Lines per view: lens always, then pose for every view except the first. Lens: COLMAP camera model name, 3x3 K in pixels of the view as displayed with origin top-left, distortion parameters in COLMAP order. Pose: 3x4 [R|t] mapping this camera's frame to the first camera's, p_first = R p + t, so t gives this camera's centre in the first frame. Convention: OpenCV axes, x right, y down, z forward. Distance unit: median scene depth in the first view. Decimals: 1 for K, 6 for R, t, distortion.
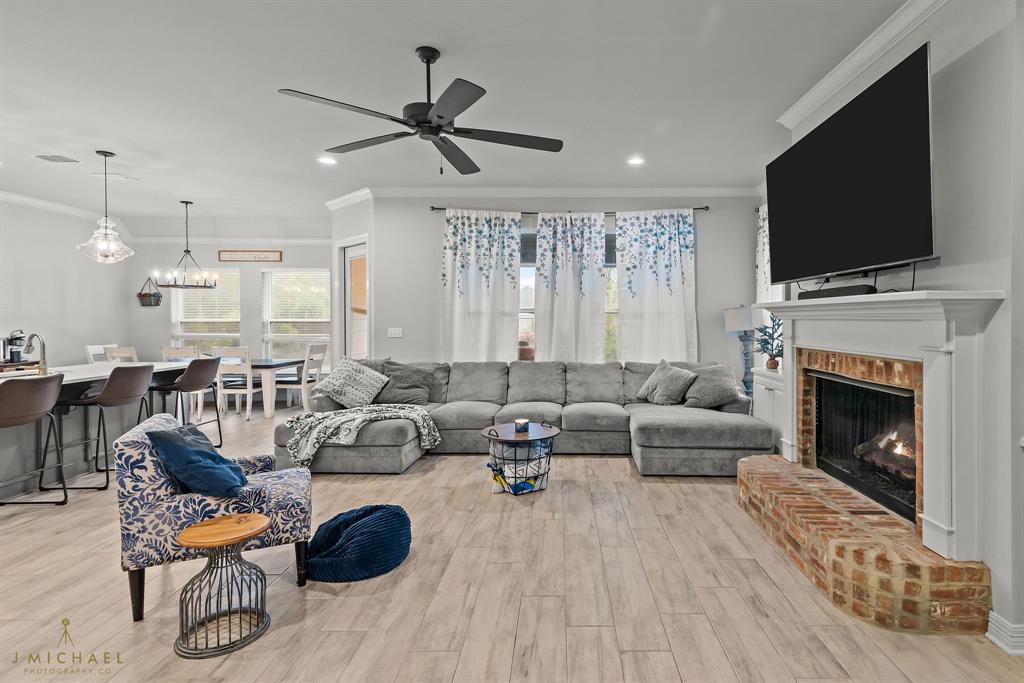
lens RADIAL K [[468.0, 0, 602.9], [0, 468.0, 321.7], [0, 0, 1]] dist [0.008860, 0.001494]
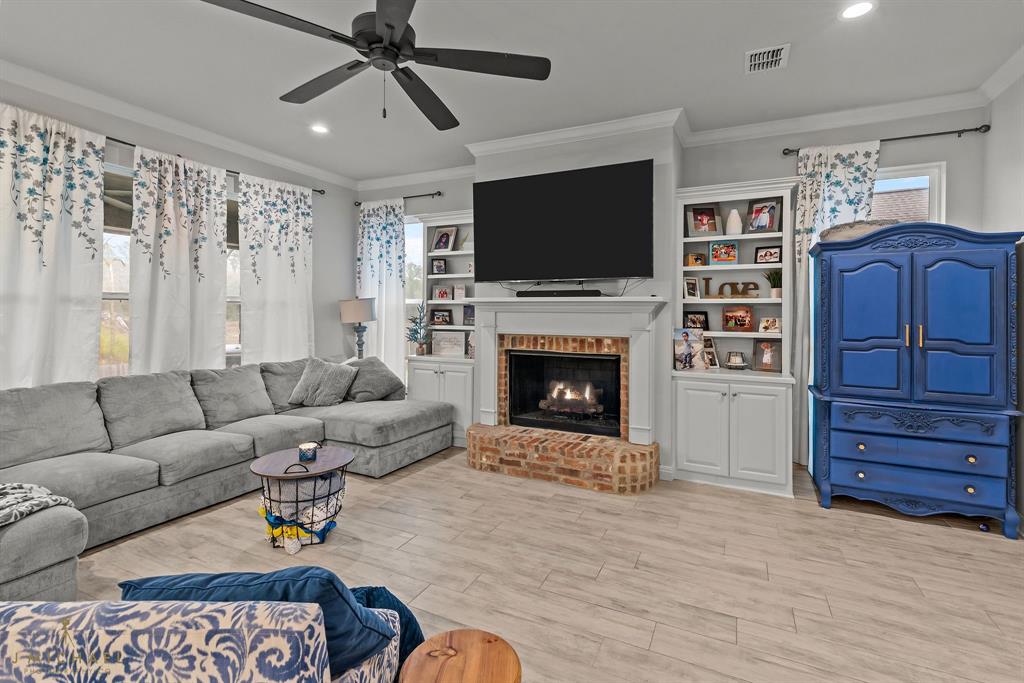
lens RADIAL K [[468.0, 0, 507.2], [0, 468.0, 312.1], [0, 0, 1]] dist [0.008860, 0.001494]
pose [[0.502883, 0.000518, 0.864354, -0.451925], [-0.000888, 1.000000, -0.000082, -0.002365], [-0.864354, -0.000726, 0.502883, 0.233610]]
